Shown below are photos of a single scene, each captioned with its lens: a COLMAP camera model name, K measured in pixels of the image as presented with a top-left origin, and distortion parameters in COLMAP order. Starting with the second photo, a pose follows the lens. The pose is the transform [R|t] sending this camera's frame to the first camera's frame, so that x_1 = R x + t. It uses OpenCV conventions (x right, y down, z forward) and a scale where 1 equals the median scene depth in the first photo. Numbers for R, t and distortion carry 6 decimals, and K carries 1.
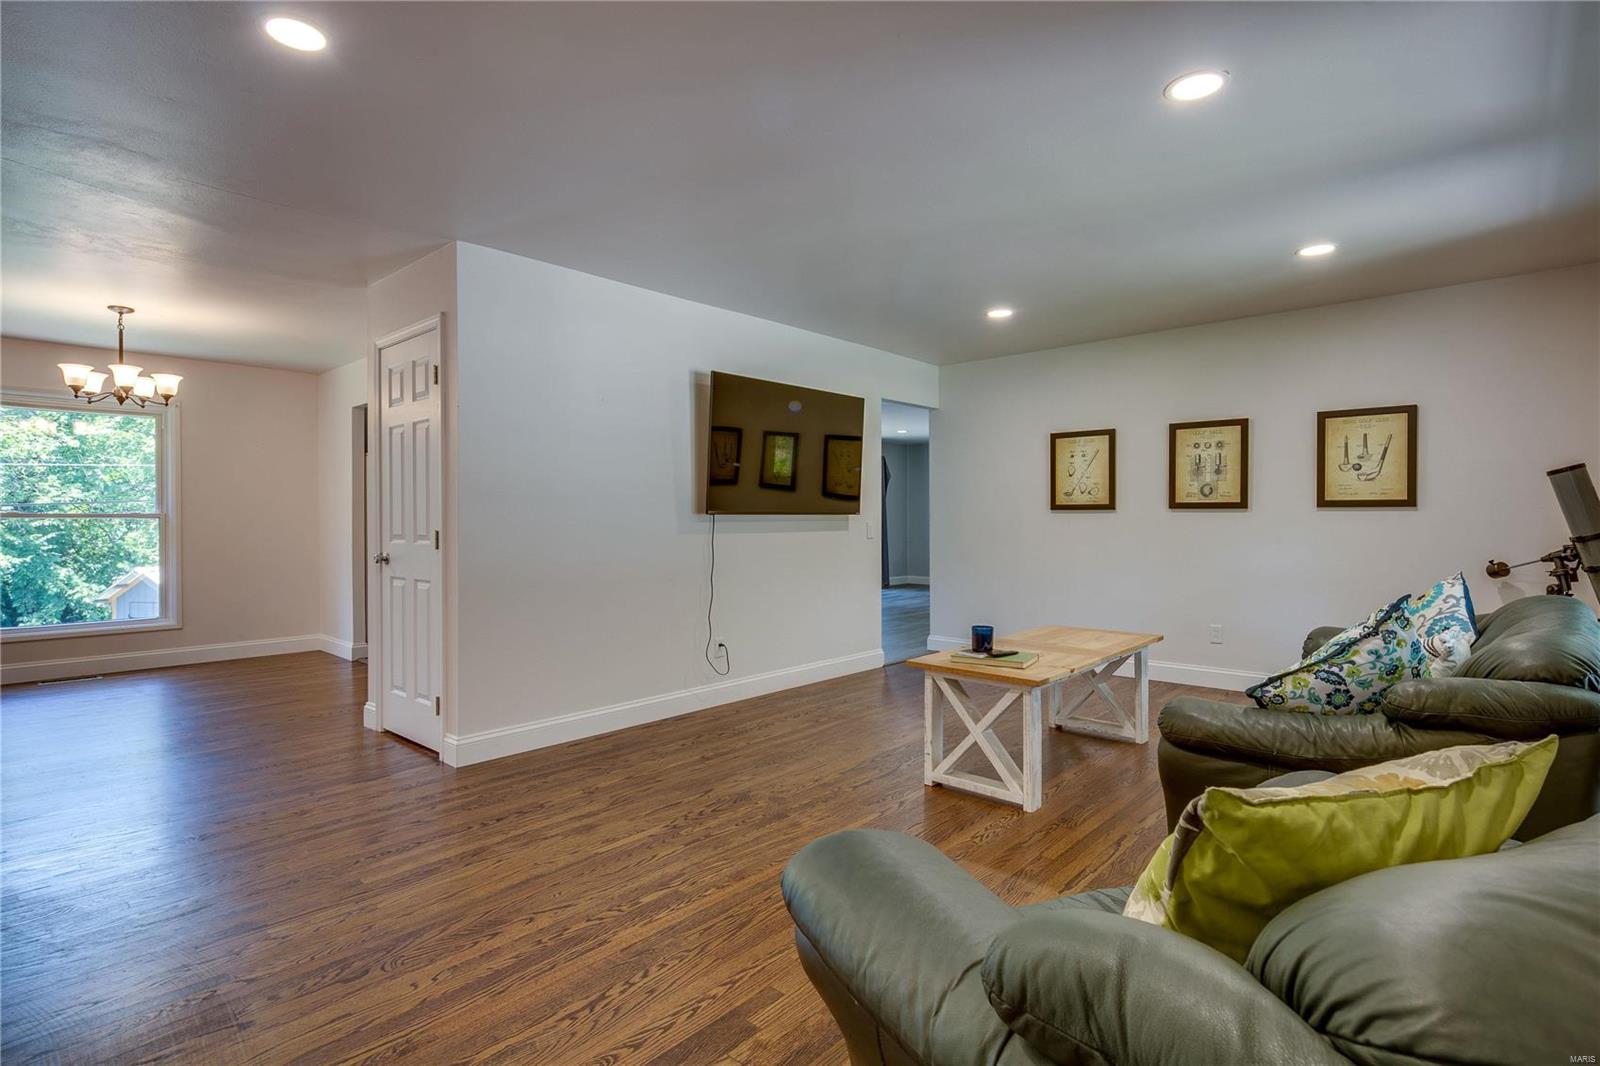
lens RADIAL K [[784.1, 0, 798.5], [0, 784.1, 519.5], [0, 0, 1]] dist [0.003946, -0.000637]
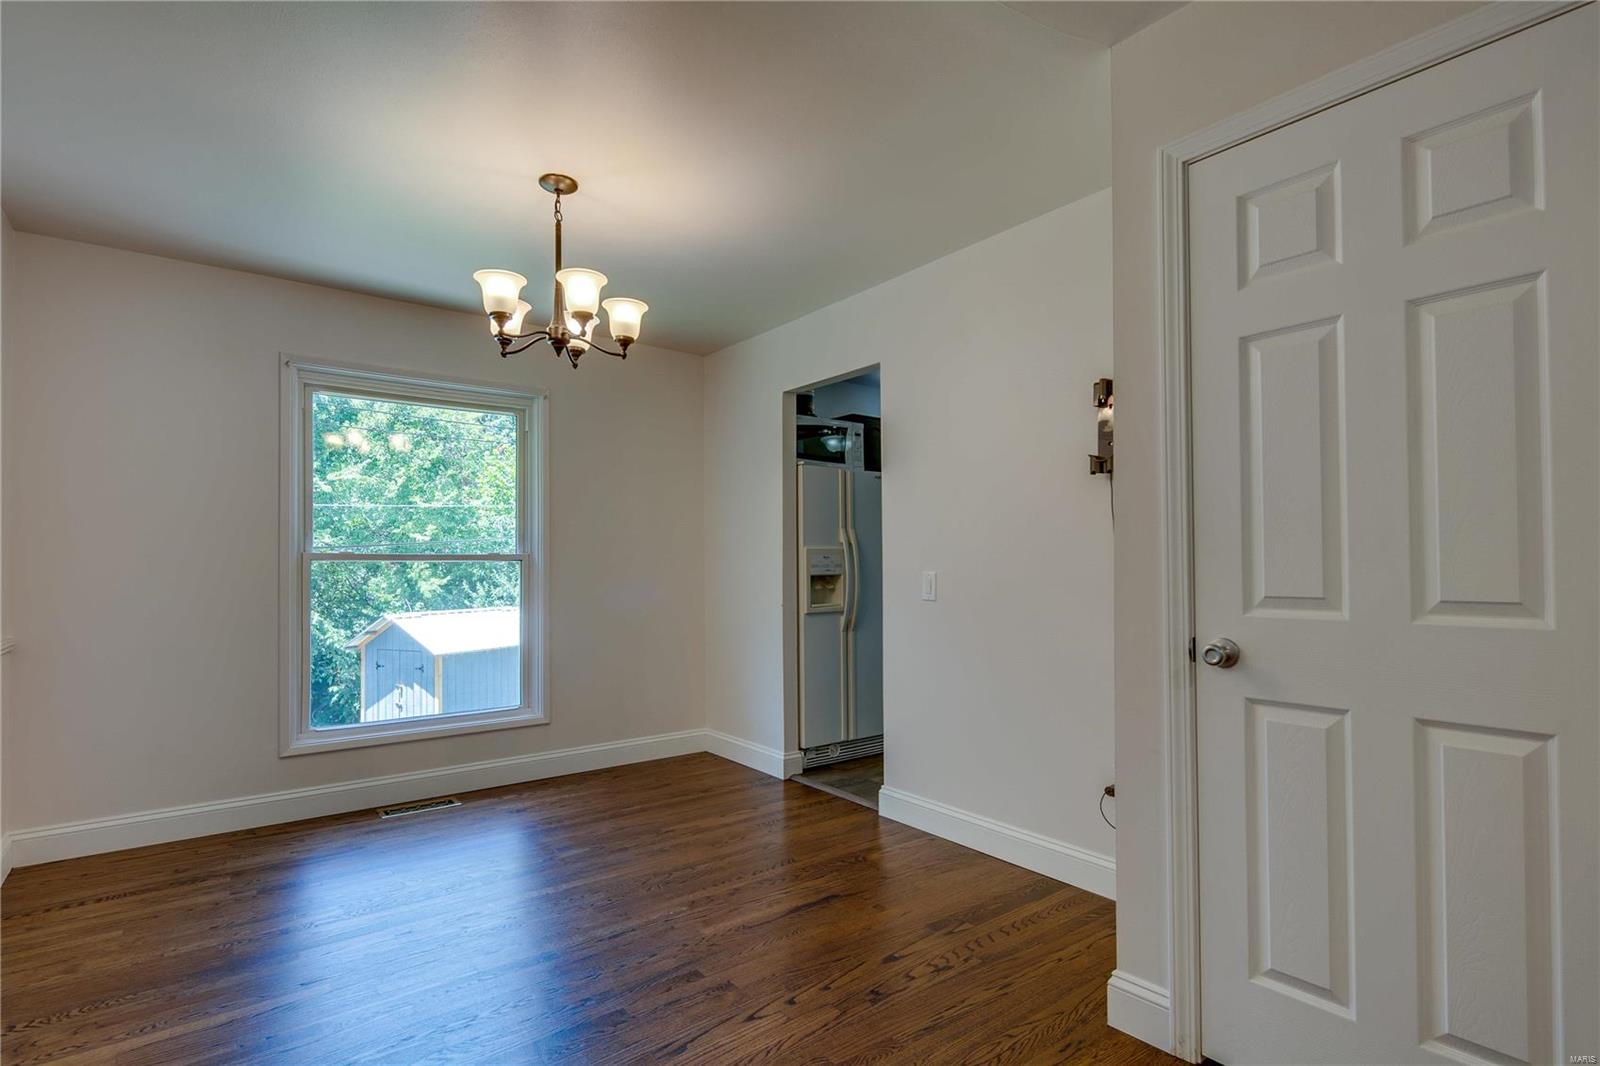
lens RADIAL K [[784.1, 0, 807.1], [0, 784.1, 548.3], [0, 0, 1]] dist [0.003946, -0.000637]
pose [[0.985288, -0.003653, -0.170864, -0.155261], [0.000052, 0.999778, -0.021072, 0.000694], [0.170903, 0.020753, 0.985069, 0.127340]]
